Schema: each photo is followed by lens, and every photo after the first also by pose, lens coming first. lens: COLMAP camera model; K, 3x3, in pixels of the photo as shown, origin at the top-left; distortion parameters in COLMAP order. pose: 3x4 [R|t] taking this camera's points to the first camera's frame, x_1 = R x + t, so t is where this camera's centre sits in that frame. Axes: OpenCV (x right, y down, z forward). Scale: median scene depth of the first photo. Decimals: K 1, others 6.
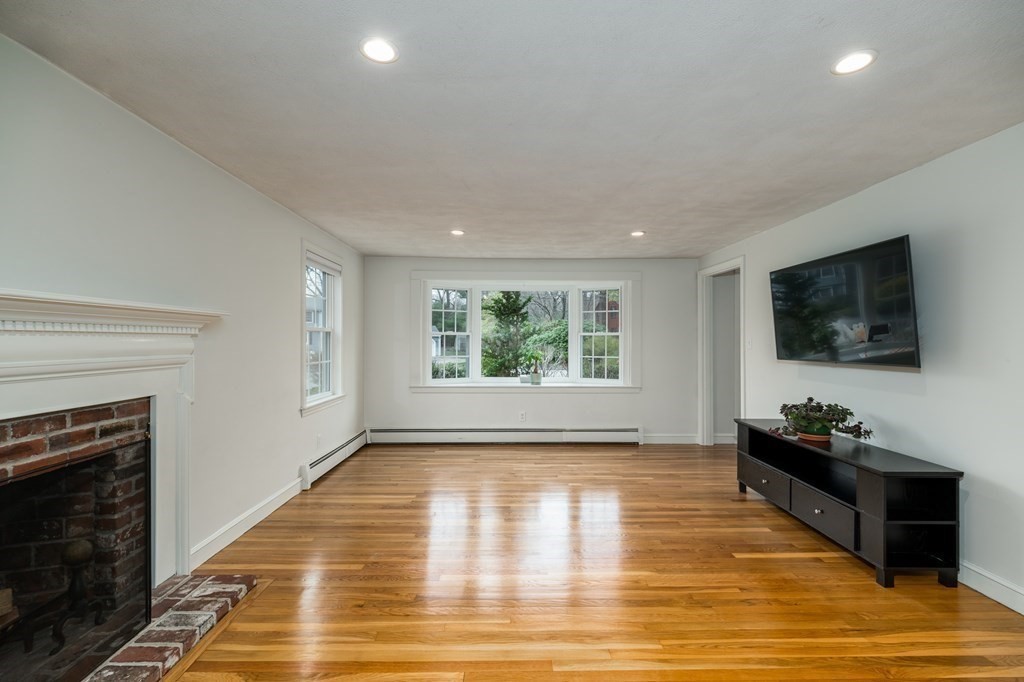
lens RADIAL K [[443.2, 0, 512.1], [0, 443.2, 341.7], [0, 0, 1]] dist [-0.001615, 0.000116]
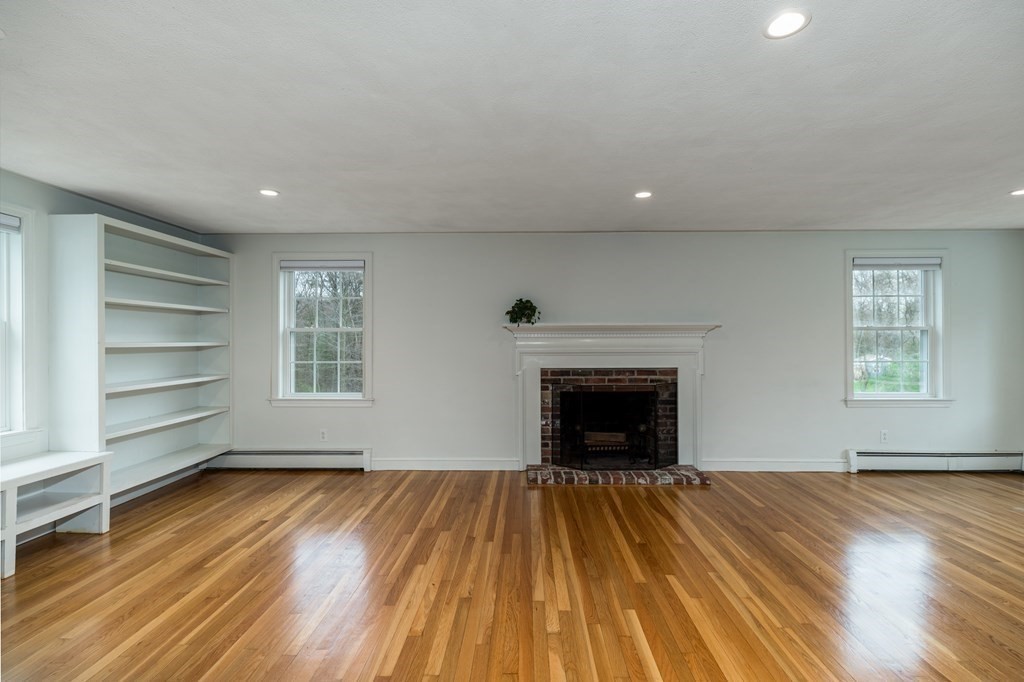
lens RADIAL K [[443.2, 0, 518.8], [0, 443.2, 338.4], [0, 0, 1]] dist [-0.001615, 0.000116]
pose [[-0.035492, -0.010955, -0.999310, 1.358387], [0.001505, 0.999938, -0.011015, 0.011318], [0.999369, -0.001895, -0.035473, 0.398562]]
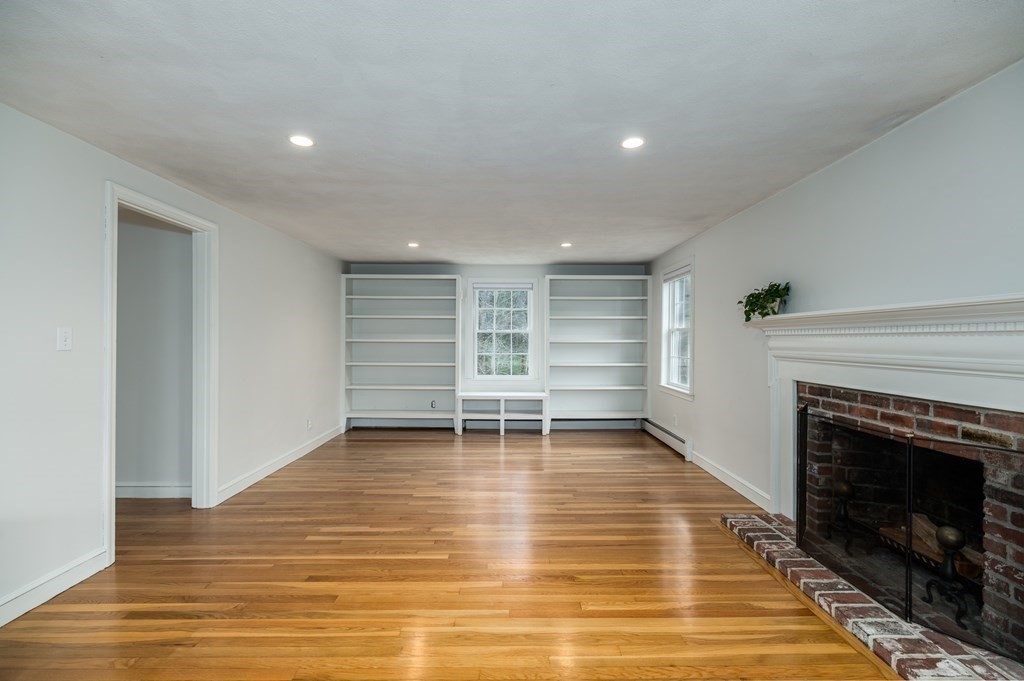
lens RADIAL K [[443.2, 0, 517.0], [0, 443.2, 341.3], [0, 0, 1]] dist [-0.001615, 0.000116]
pose [[-0.999984, -0.004959, 0.002672, 0.063525], [-0.004941, 0.999965, 0.006698, -0.001982], [-0.002705, 0.006684, -0.999974, 1.959525]]
